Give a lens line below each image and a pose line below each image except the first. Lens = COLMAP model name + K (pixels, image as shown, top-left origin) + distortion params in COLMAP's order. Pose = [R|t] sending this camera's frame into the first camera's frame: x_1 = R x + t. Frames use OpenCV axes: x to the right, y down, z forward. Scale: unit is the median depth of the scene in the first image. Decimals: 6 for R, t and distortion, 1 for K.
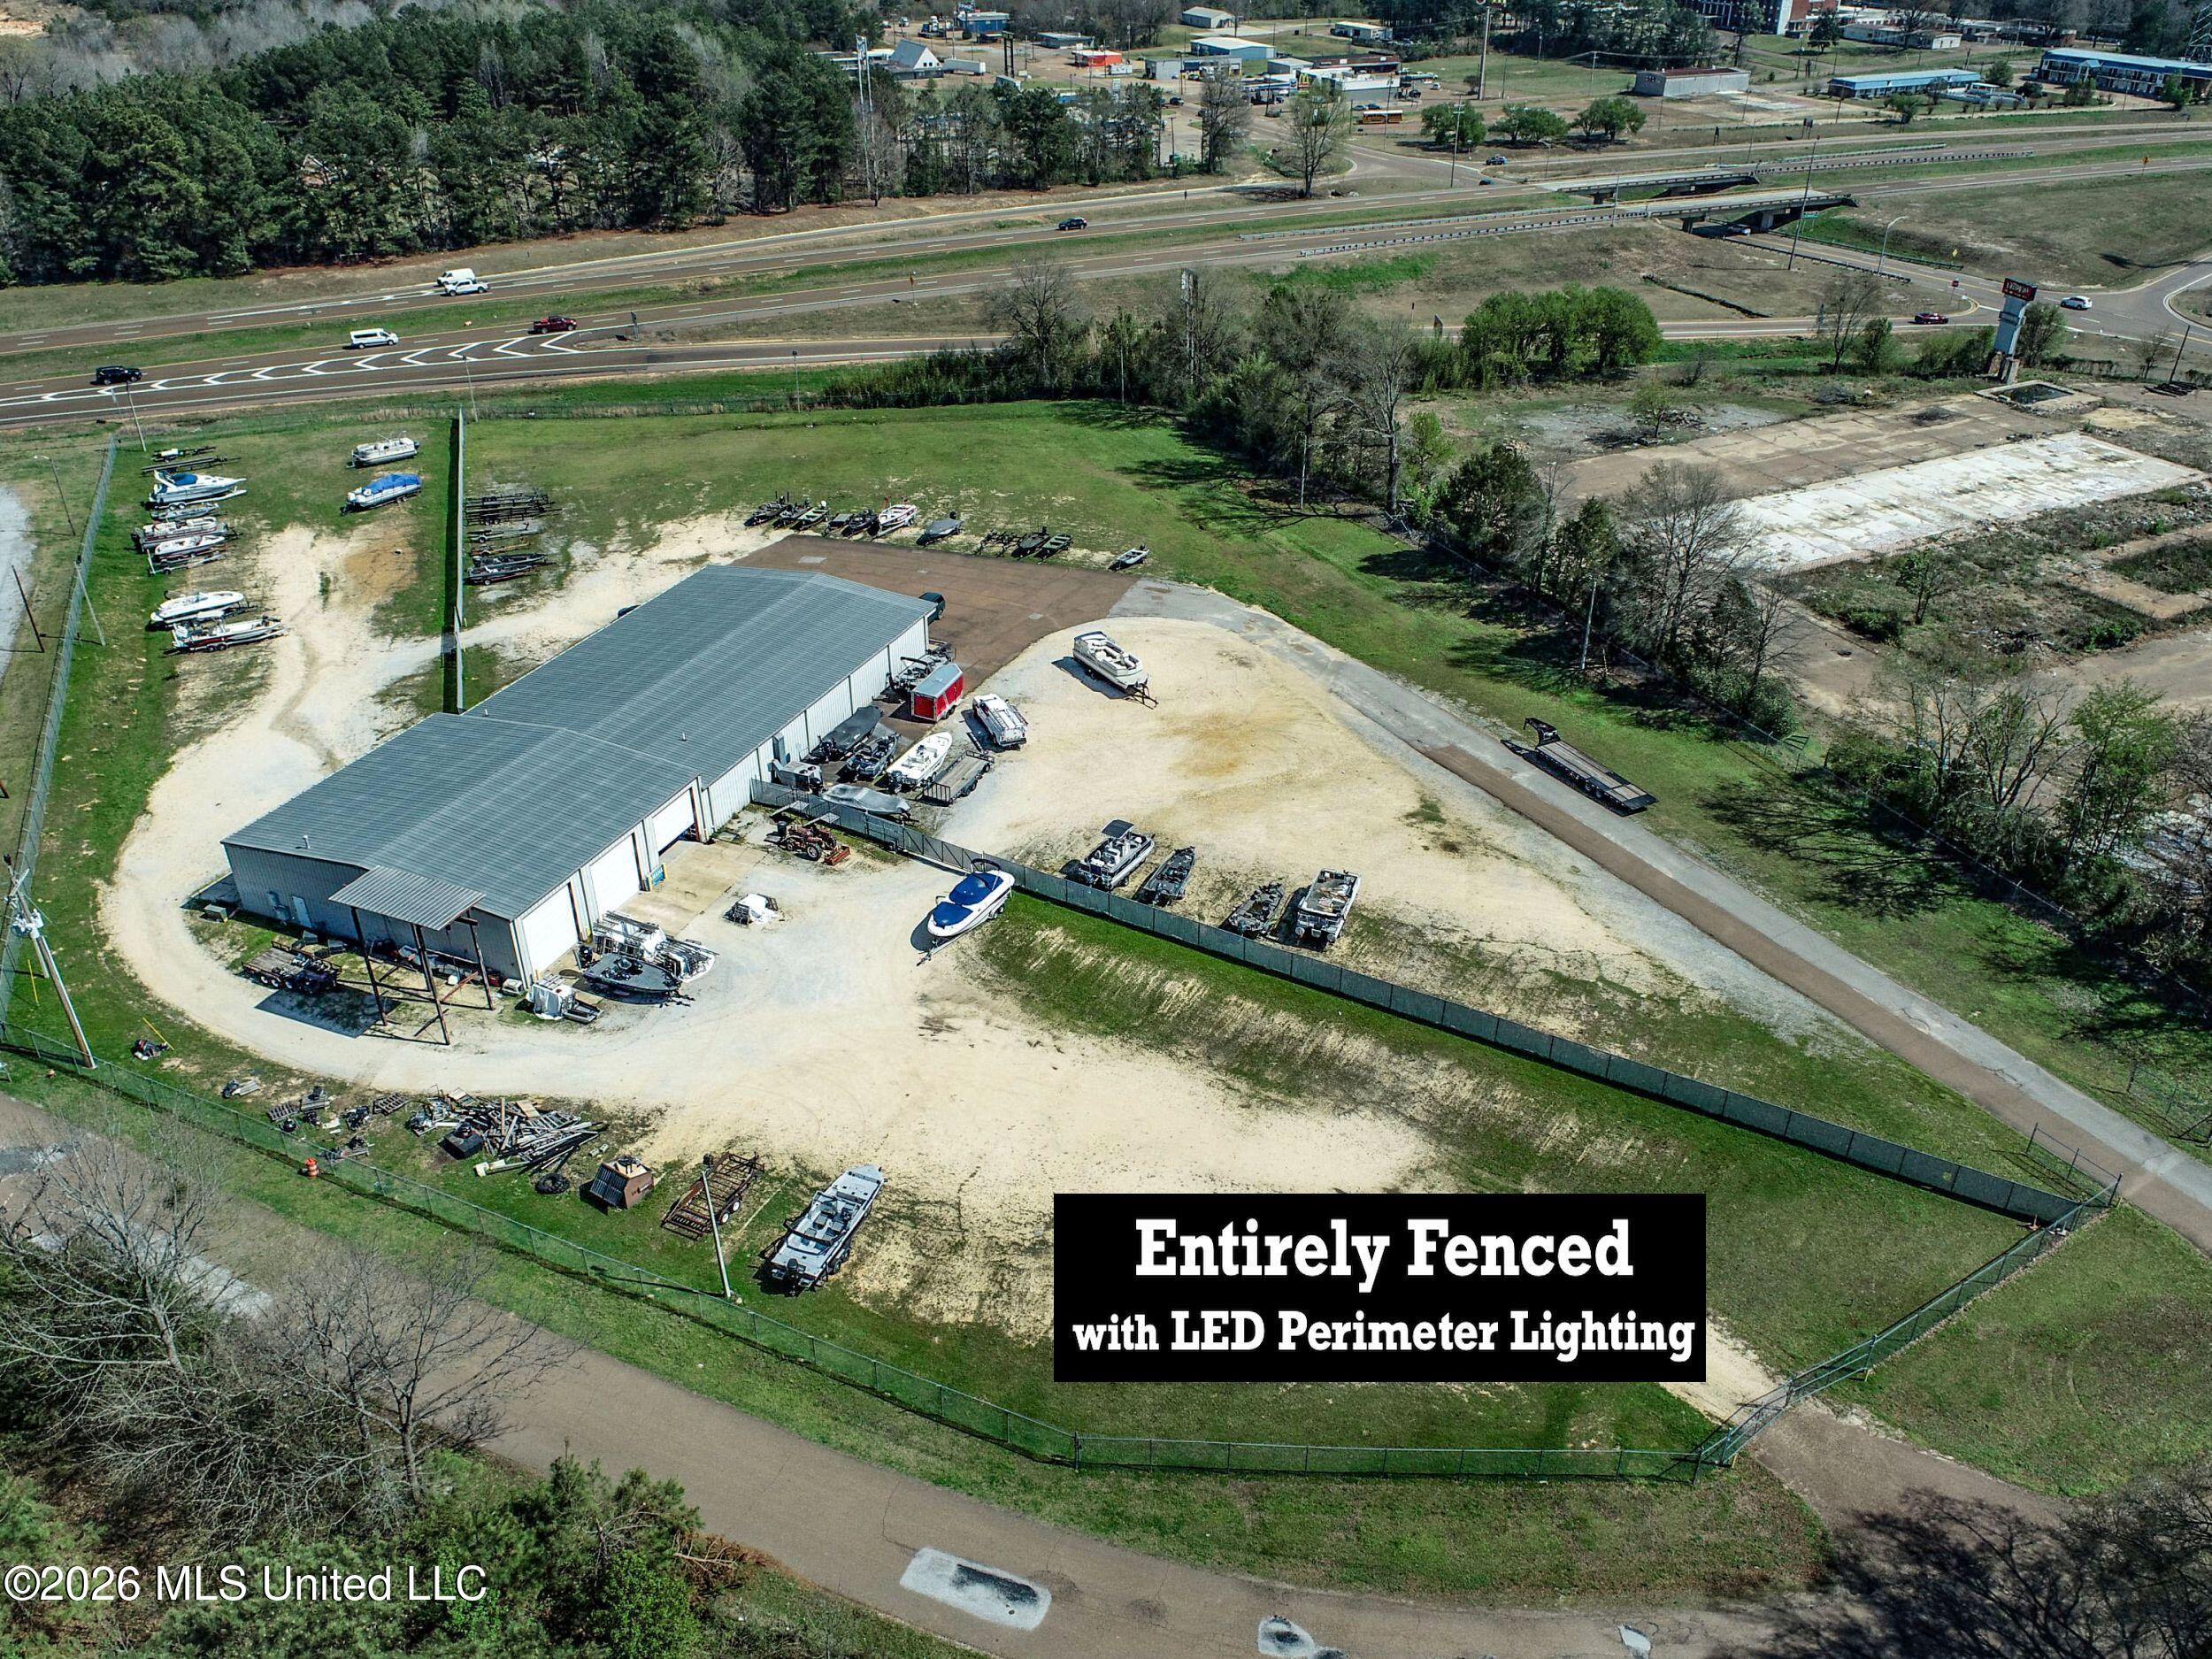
lens RADIAL K [[1676.0, 0, 1102.1], [0, 1676.0, 817.0], [0, 0, 1]] dist [-0.015375, 0.005382]
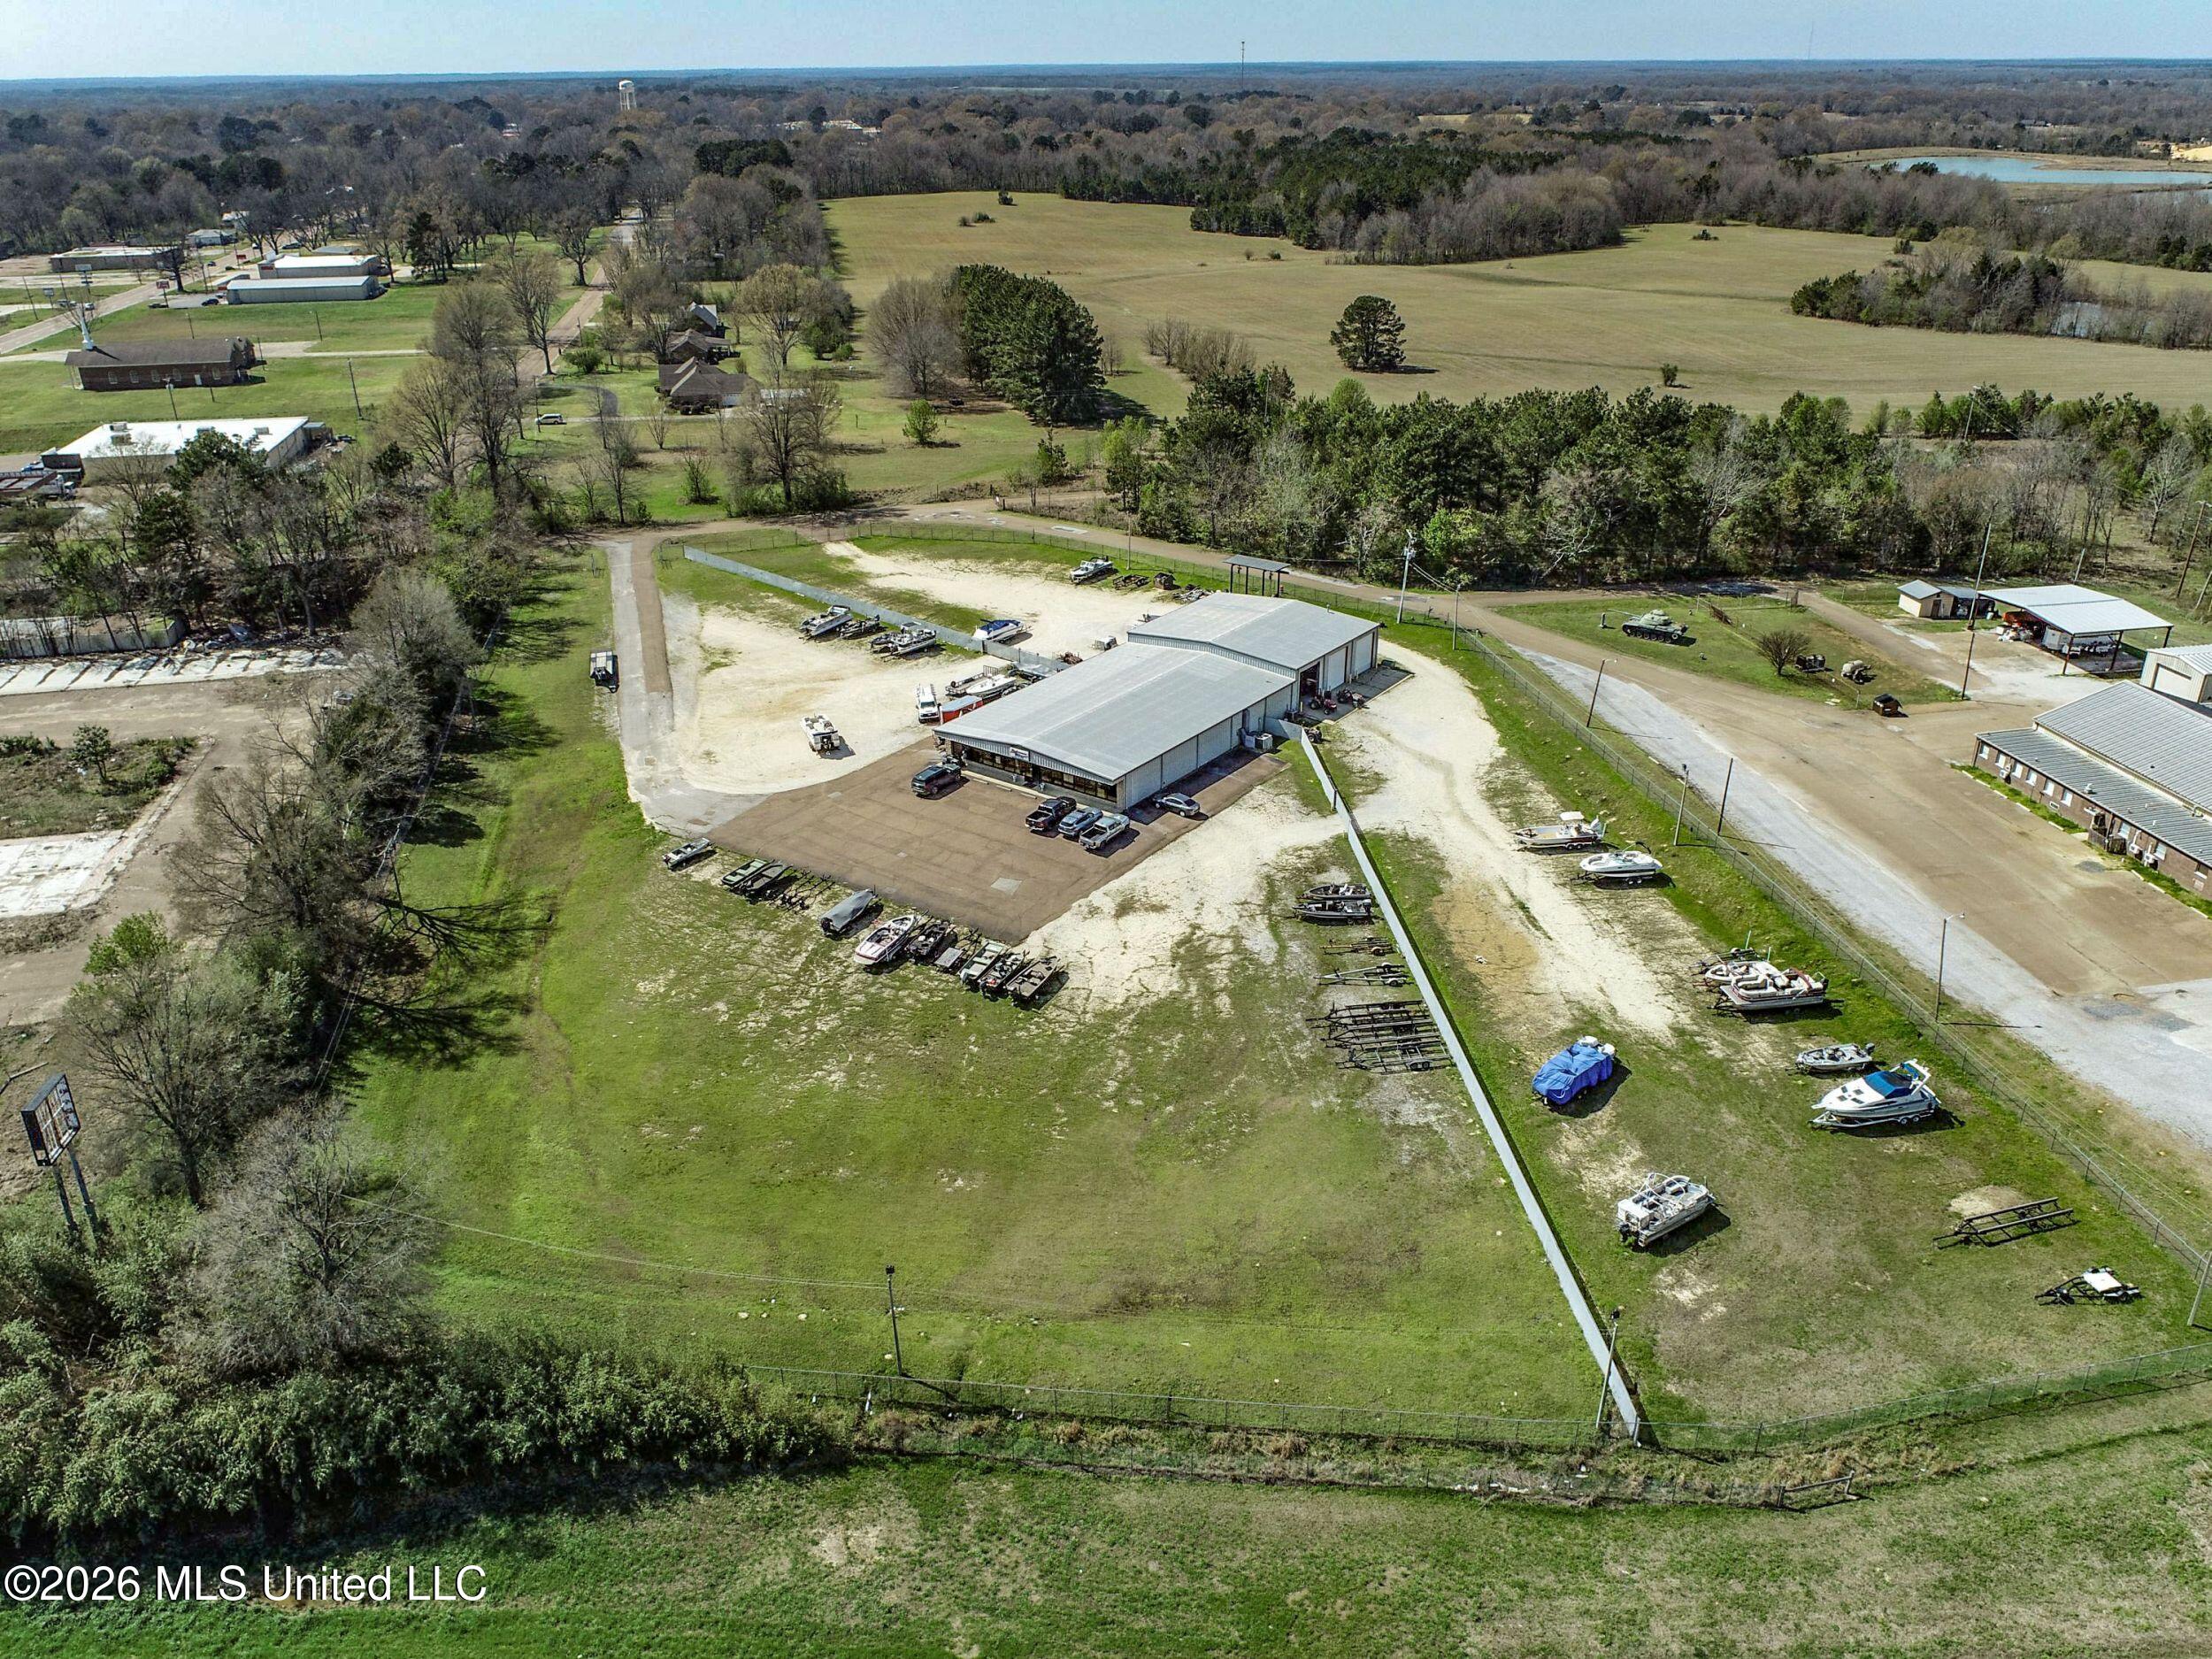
lens RADIAL K [[1676.0, 0, 1103.5], [0, 1676.0, 812.8], [0, 0, 1]] dist [-0.015375, 0.005382]
pose [[-0.972213, -0.086287, 0.217617, -0.468209], [0.128370, 0.580865, 0.803814, -1.009137], [-0.195765, 0.809413, -0.553648, 1.626133]]
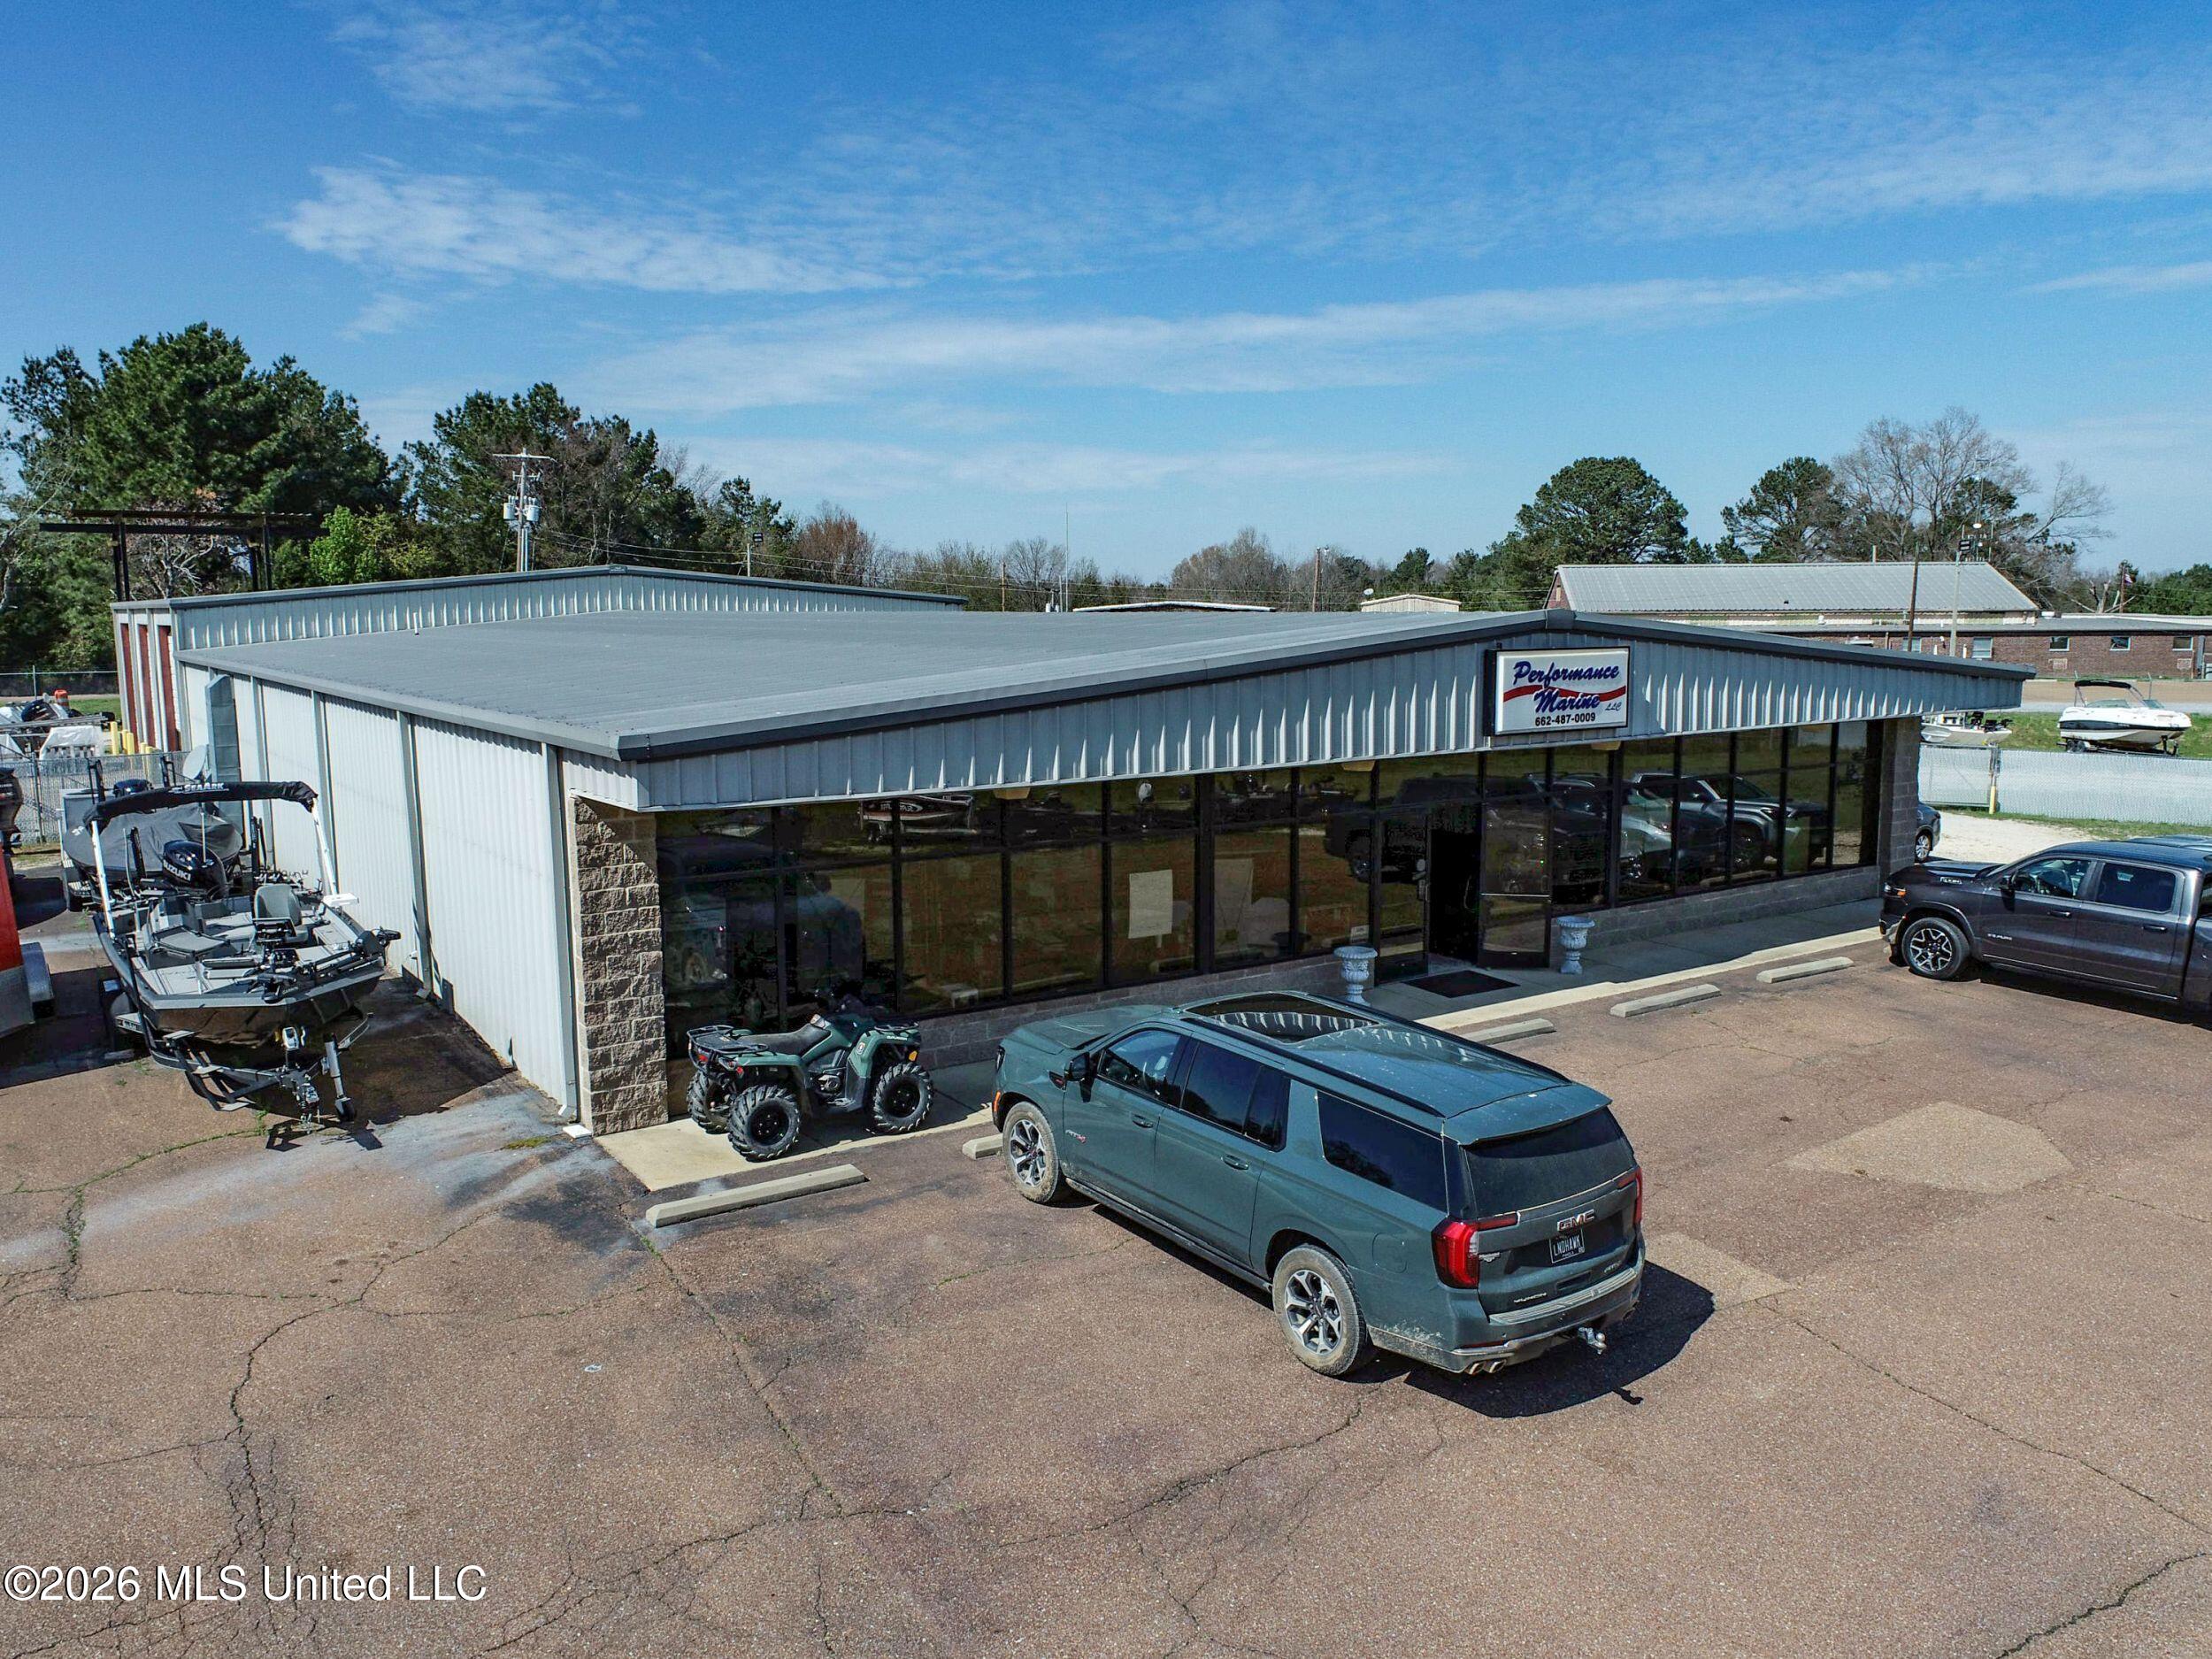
lens RADIAL K [[1676.0, 0, 1098.3], [0, 1676.0, 821.1], [0, 0, 1]] dist [-0.015375, 0.005382]
pose [[-0.542519, 0.113766, -0.832304, -0.029646], [-0.420786, 0.820723, 0.386463, -0.165777], [0.727057, 0.559885, -0.397387, 1.016900]]
